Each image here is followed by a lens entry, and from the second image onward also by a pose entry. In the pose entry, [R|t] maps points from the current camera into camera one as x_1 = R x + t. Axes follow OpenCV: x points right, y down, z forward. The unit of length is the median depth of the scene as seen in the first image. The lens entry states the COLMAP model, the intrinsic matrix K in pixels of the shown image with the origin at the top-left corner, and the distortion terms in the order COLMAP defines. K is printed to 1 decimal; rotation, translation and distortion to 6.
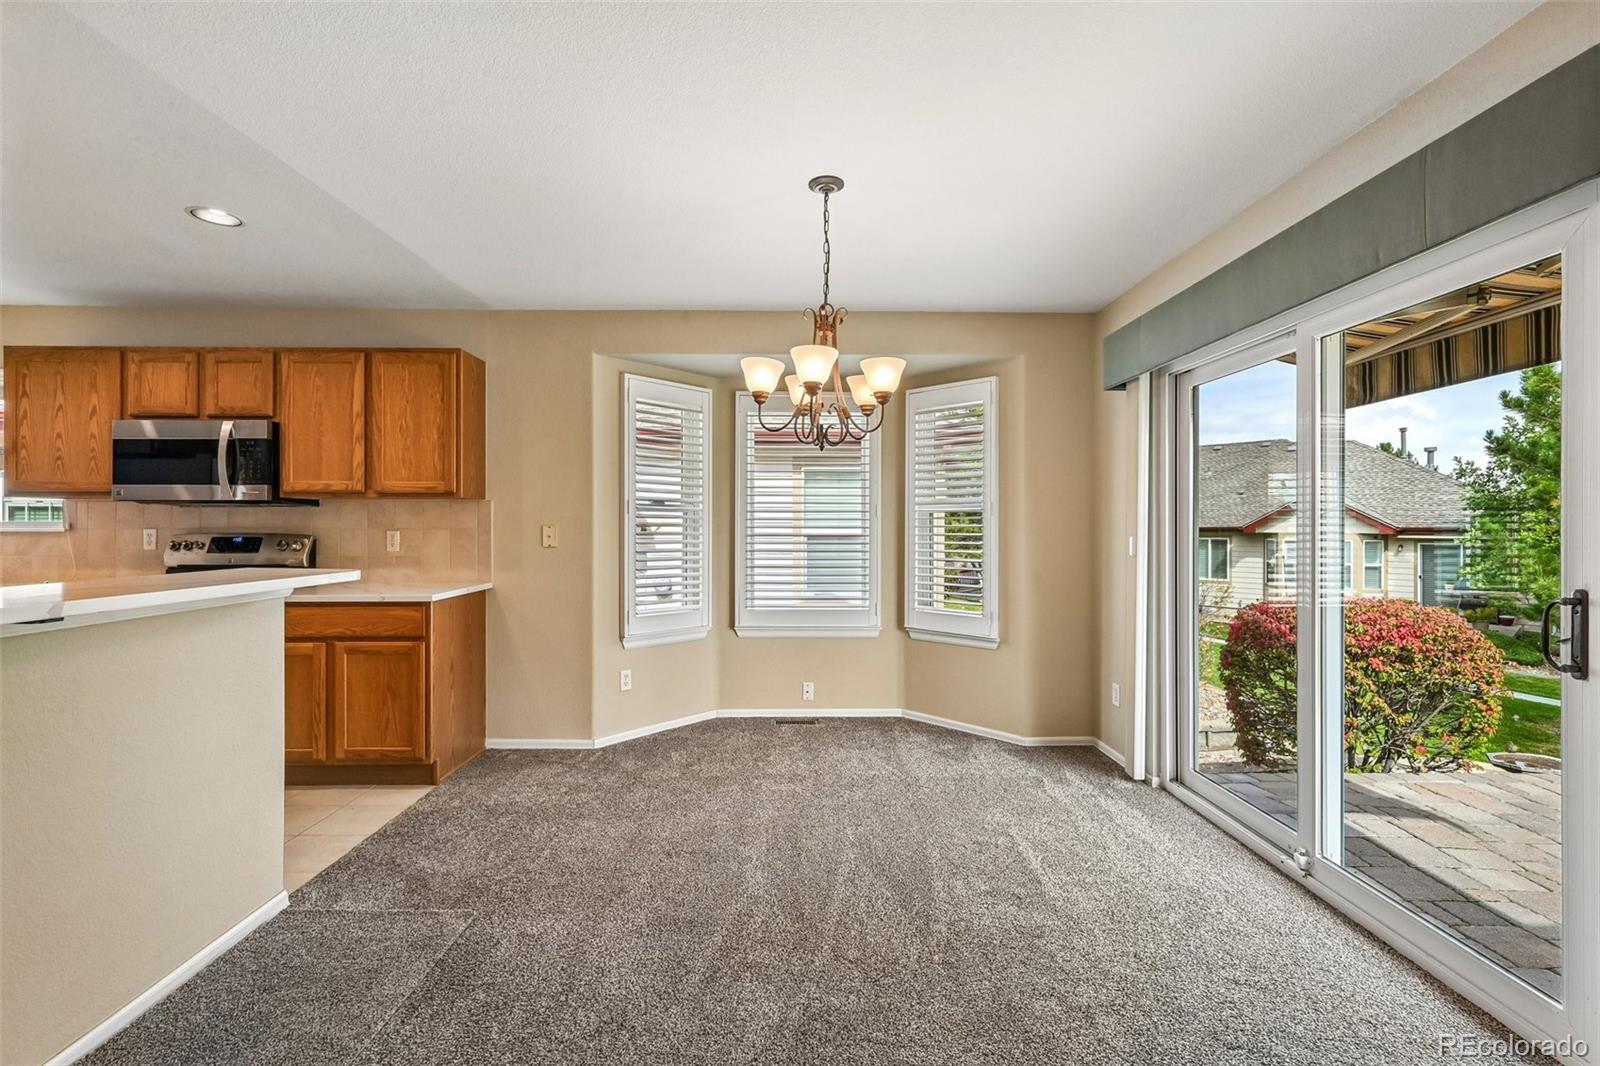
lens RADIAL K [[695.6, 0, 794.4], [0, 695.6, 528.0], [0, 0, 1]] dist [-0.001683, -0.000260]
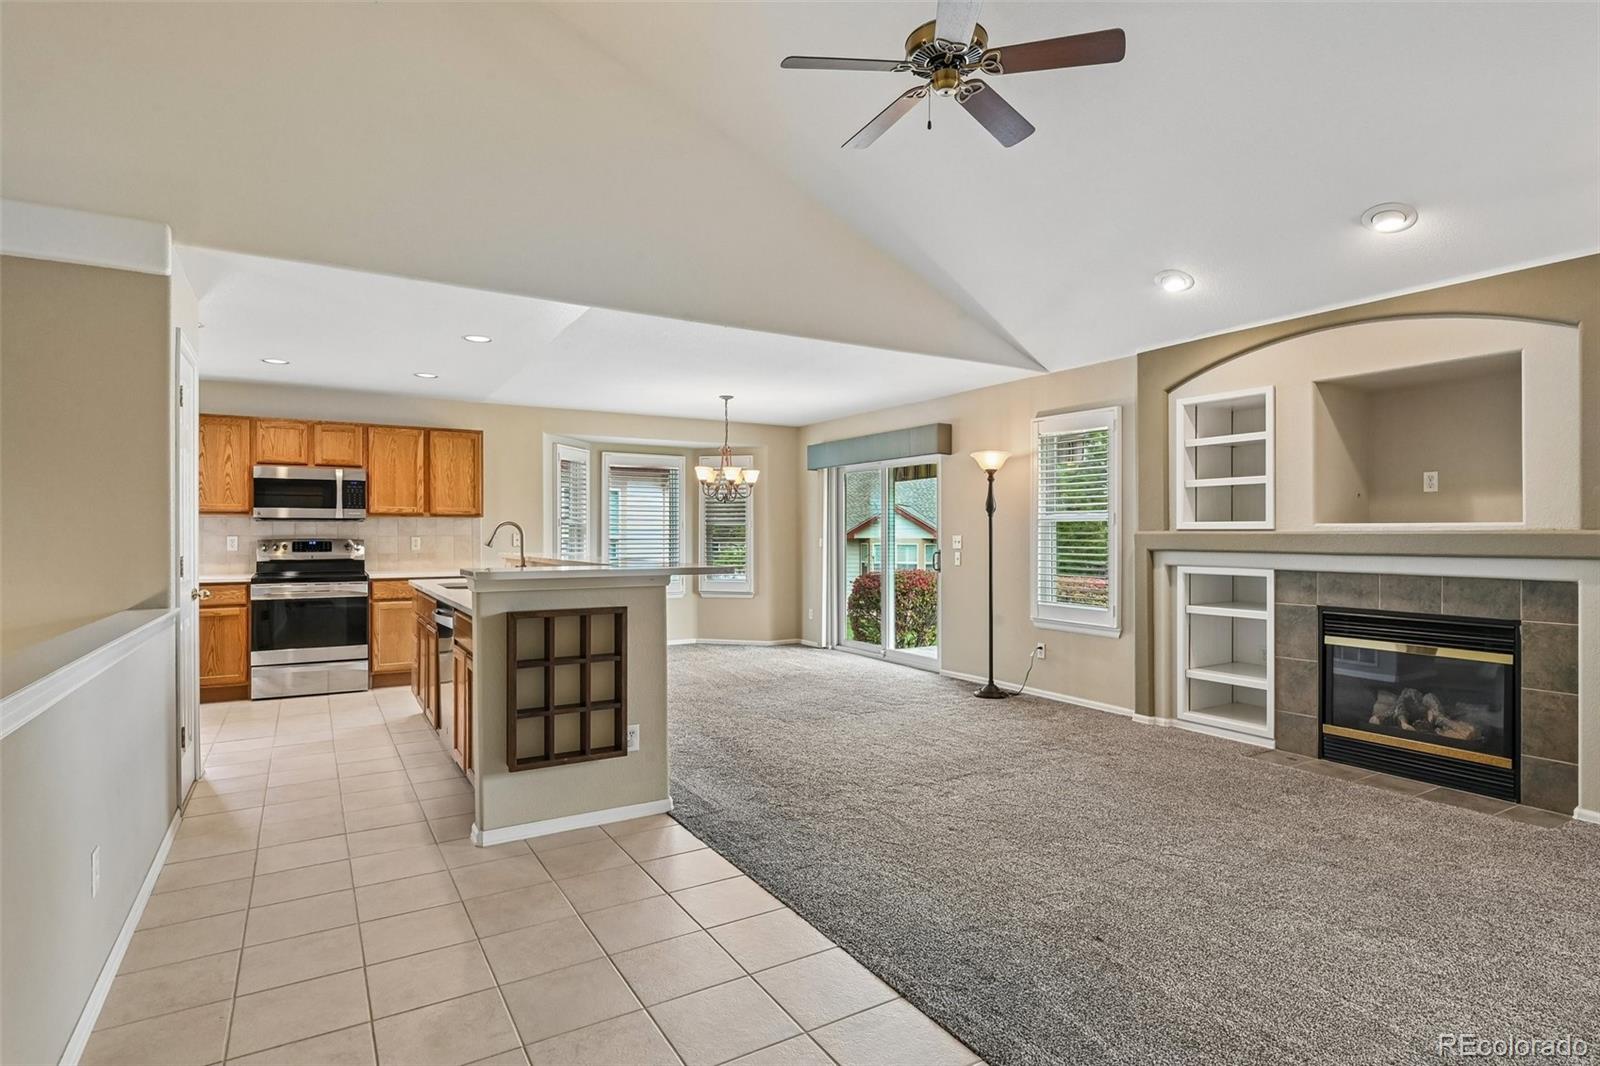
lens RADIAL K [[811.2, 0, 806.2], [0, 811.2, 534.8], [0, 0, 1]] dist [-0.004117, -0.000266]
pose [[0.861592, -0.001768, 0.507599, -0.813914], [0.003016, 0.999994, -0.001637, 0.004888], [-0.507593, 0.002941, 0.861592, -1.134249]]
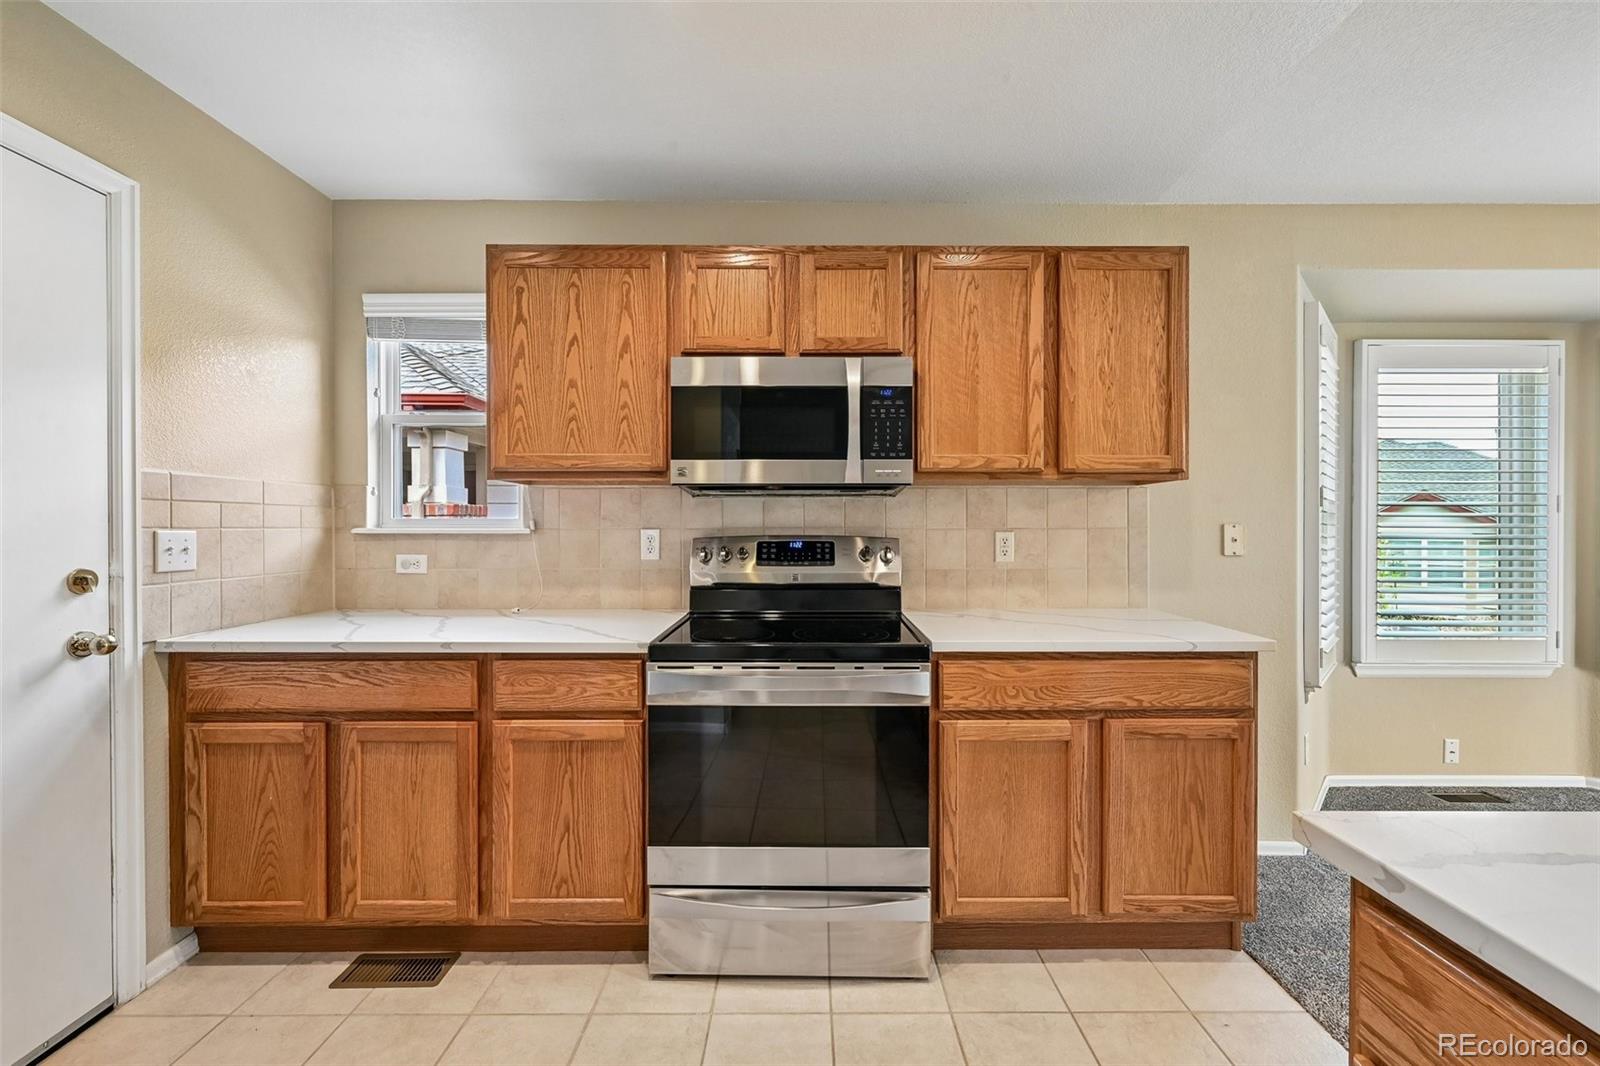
lens RADIAL K [[634.4, 0, 806.4], [0, 634.4, 533.5], [0, 0, 1]] dist [-0.003743, 0.000933]
pose [[0.999833, -0.000469, -0.018253, -0.825105], [0.000611, 0.999969, 0.007794, 0.000590], [0.018249, -0.007803, 0.999803, 0.412842]]
